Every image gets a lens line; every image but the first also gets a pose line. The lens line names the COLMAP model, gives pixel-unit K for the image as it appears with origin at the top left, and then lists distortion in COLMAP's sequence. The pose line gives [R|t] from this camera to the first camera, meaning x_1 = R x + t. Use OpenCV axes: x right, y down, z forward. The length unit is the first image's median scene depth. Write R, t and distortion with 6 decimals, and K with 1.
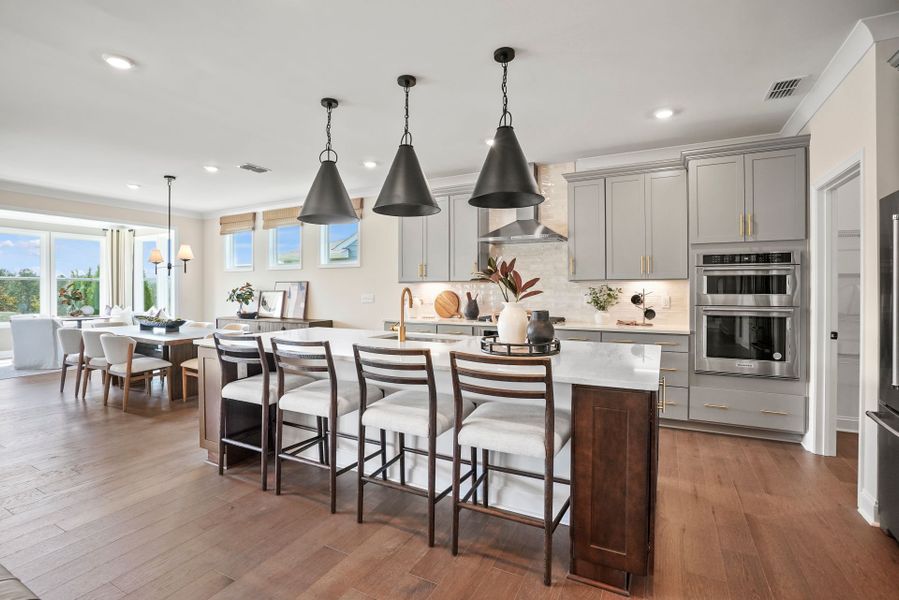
lens RADIAL K [[412.3, 0, 448.3], [0, 412.3, 292.3], [0, 0, 1]] dist [-0.014843, 0.008728]
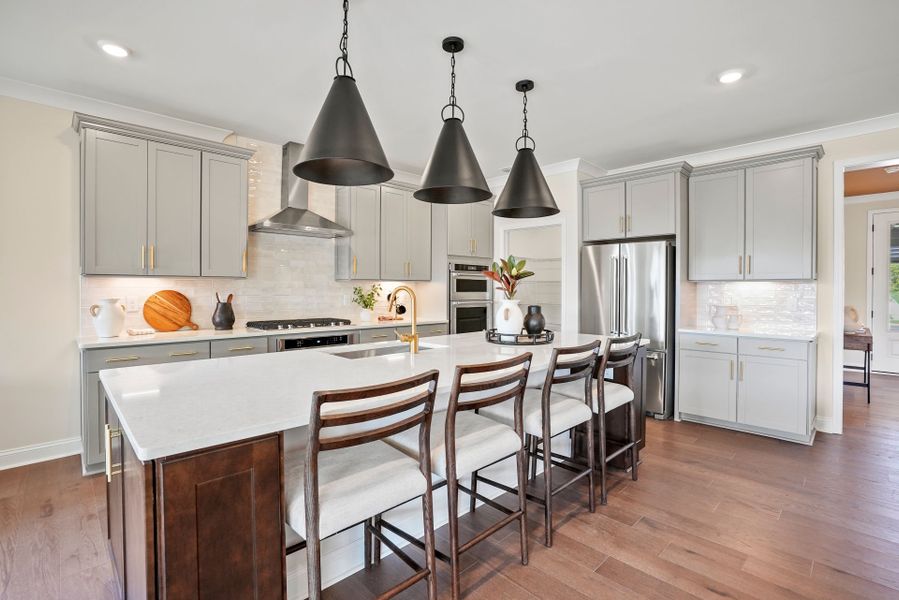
lens RADIAL K [[412.3, 0, 462.7], [0, 412.3, 291.8], [0, 0, 1]] dist [-0.014843, 0.008728]
pose [[0.337258, -0.002180, 0.941410, -0.654132], [0.005432, 0.999985, 0.000370, 0.001955], [-0.941397, 0.004989, 0.337264, 0.503166]]
